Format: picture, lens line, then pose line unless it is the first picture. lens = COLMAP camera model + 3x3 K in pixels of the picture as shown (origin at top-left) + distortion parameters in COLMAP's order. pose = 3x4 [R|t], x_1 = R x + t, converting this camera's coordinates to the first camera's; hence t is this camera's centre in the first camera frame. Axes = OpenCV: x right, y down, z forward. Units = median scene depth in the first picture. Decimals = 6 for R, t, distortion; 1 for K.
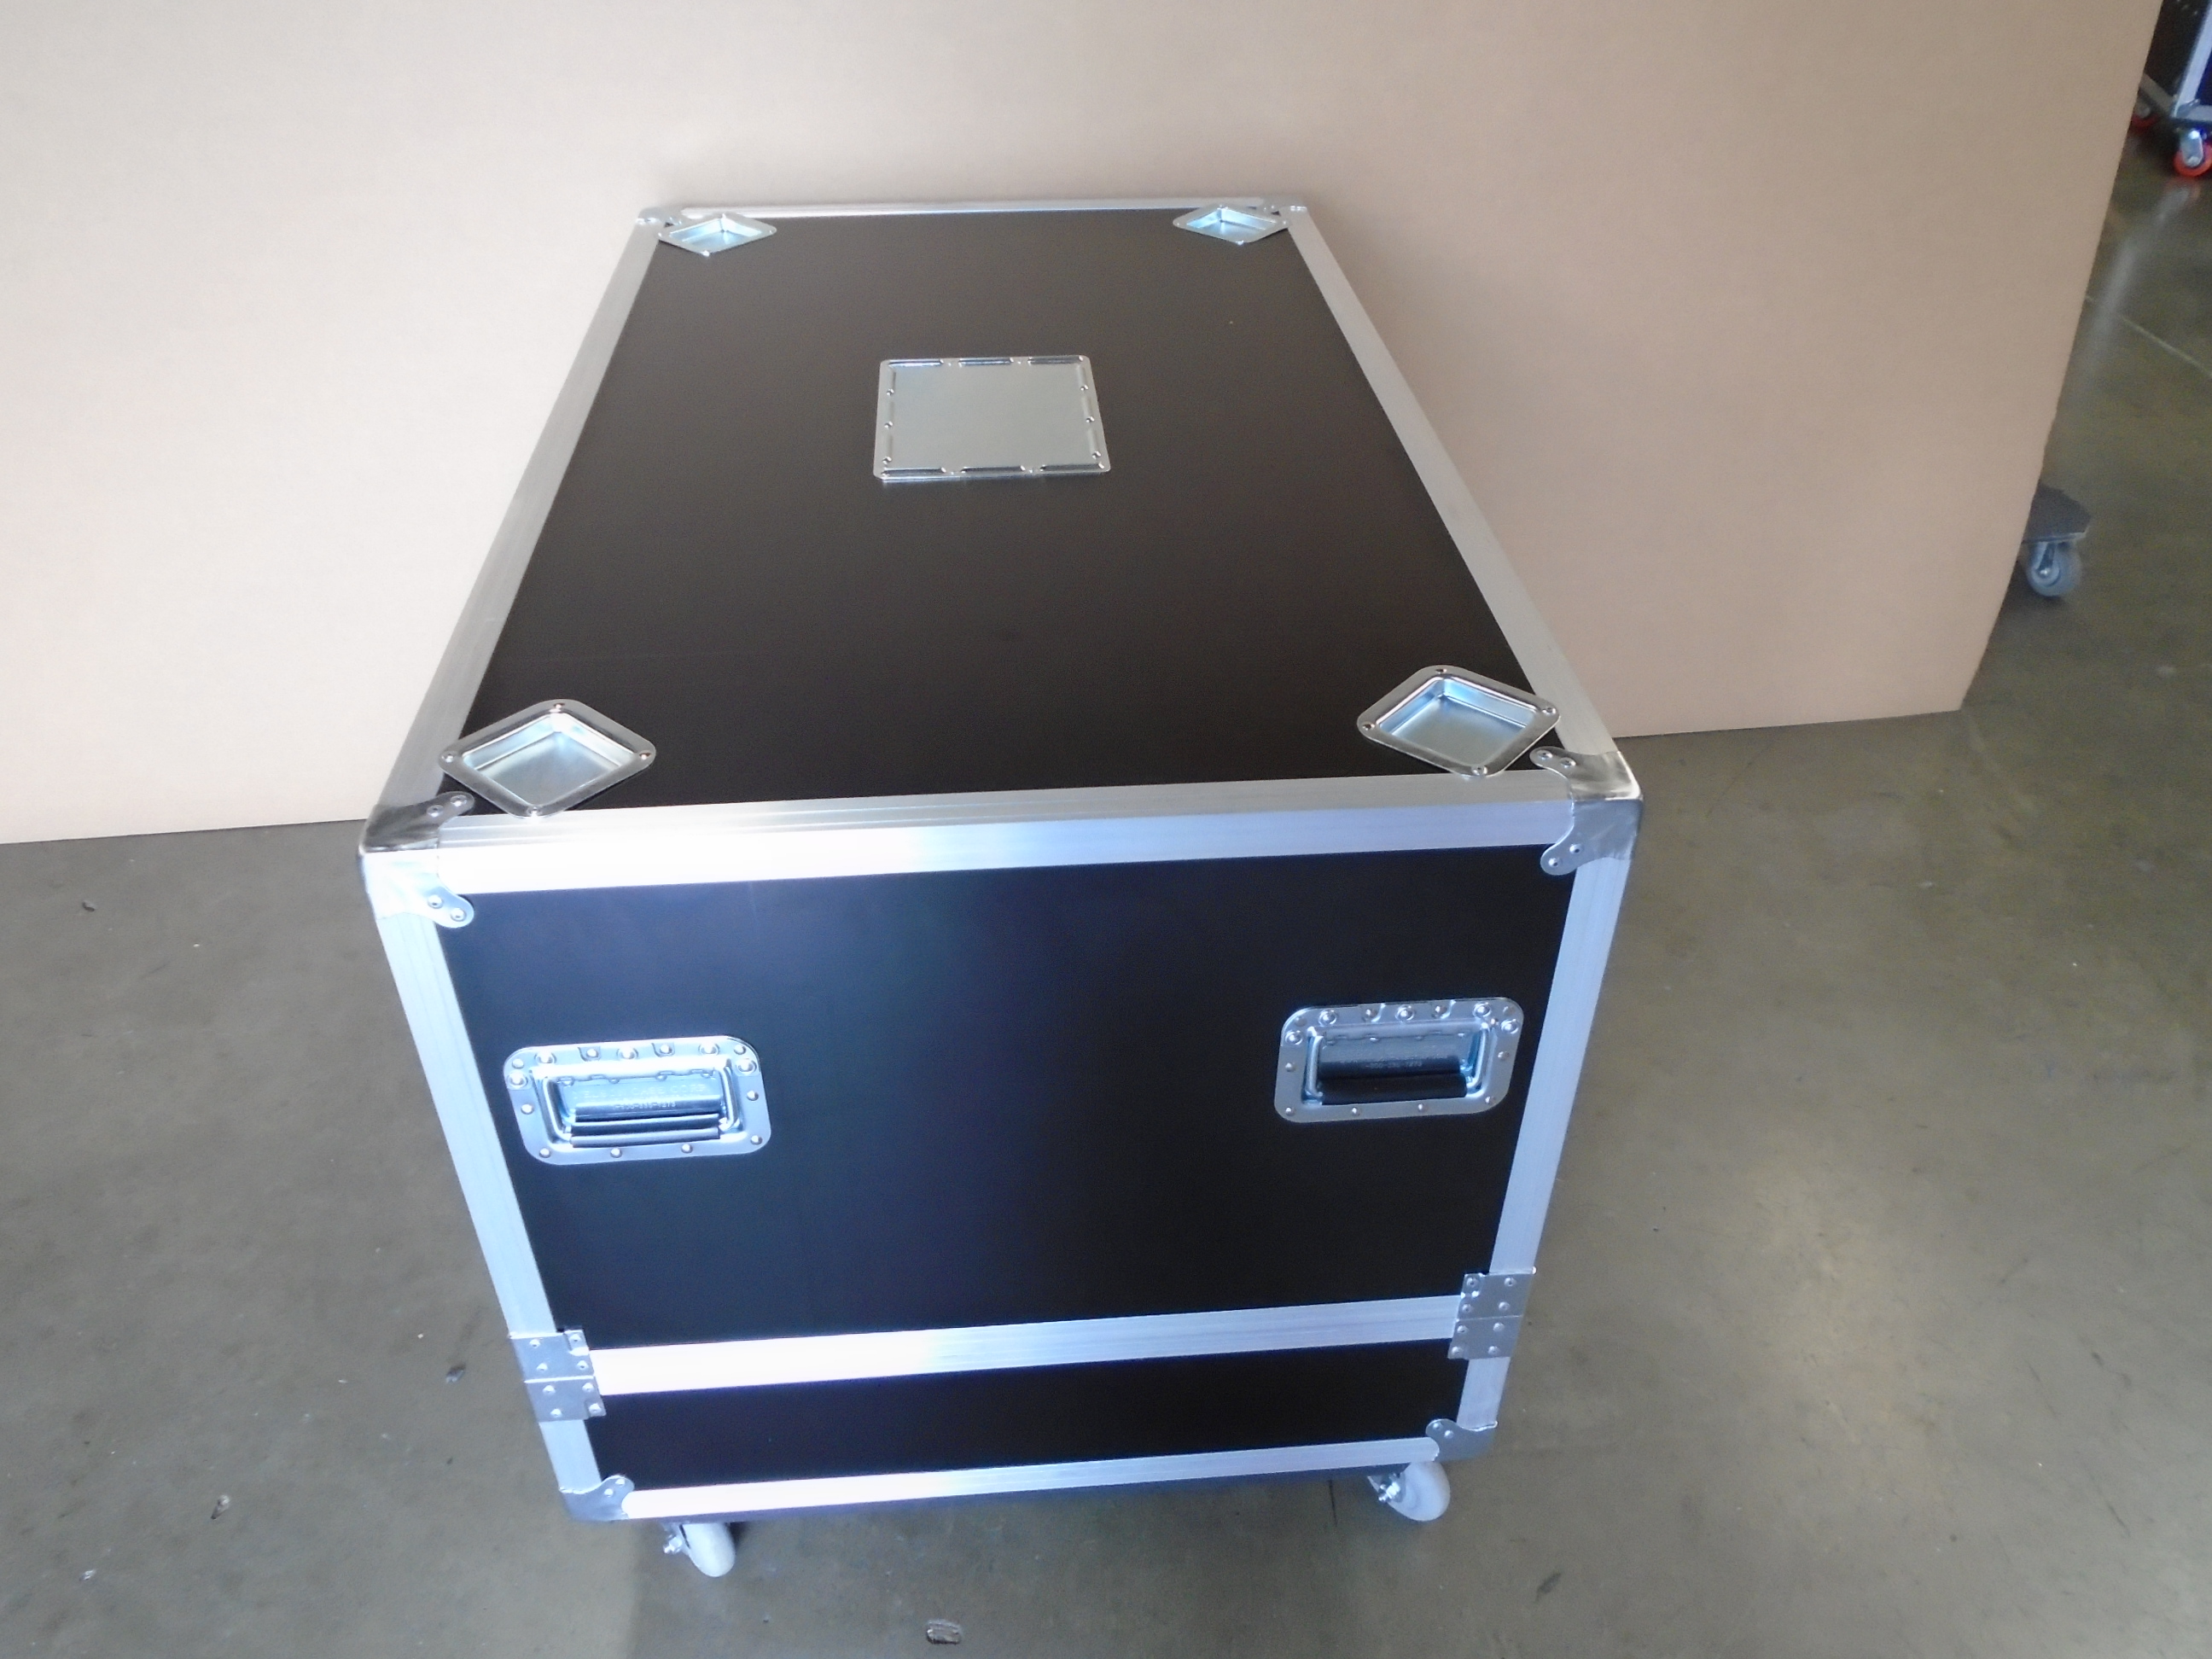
lens RADIAL K [[1704.5, 0, 1109.7], [0, 1704.5, 817.6], [0, 0, 1]] dist [-0.004147, -0.001832]
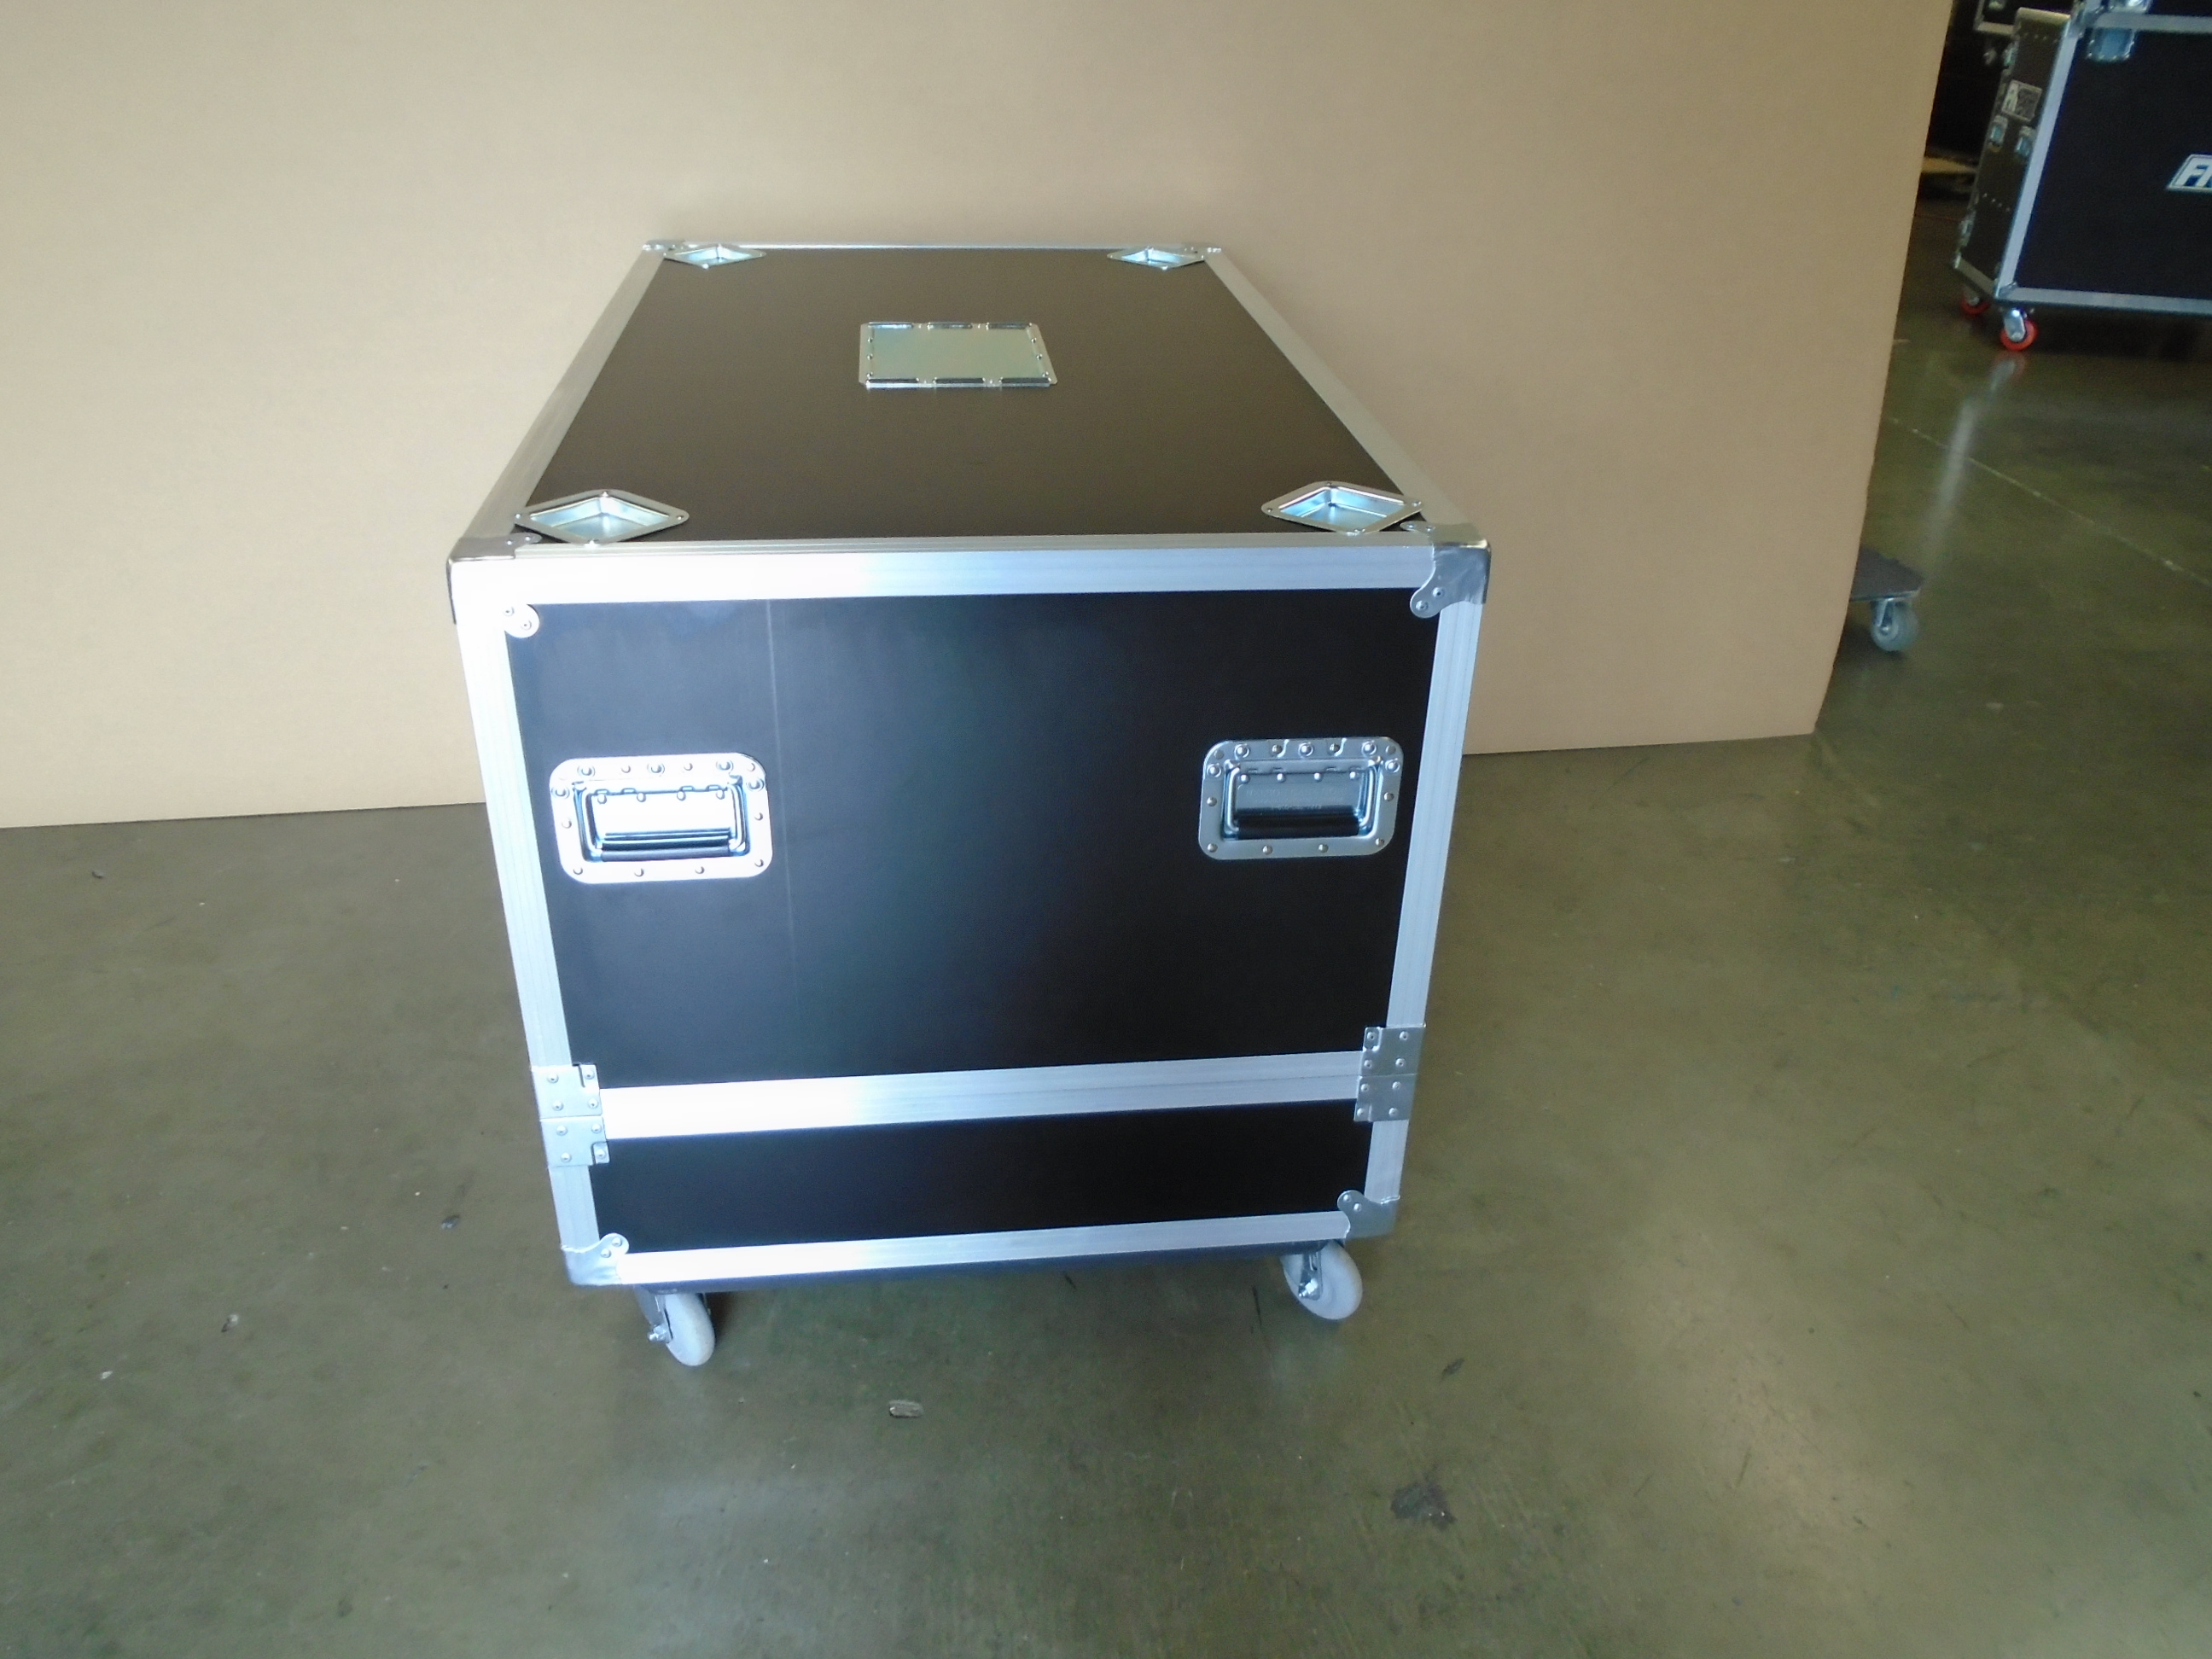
lens RADIAL K [[1704.5, 0, 1109.7], [0, 1704.5, 817.6], [0, 0, 1]] dist [-0.004147, -0.001832]
pose [[0.999188, 0.000794, 0.040284, -0.010564], [0.004584, 0.991072, -0.133248, 0.254192], [-0.040030, 0.133324, 0.990264, -0.143736]]
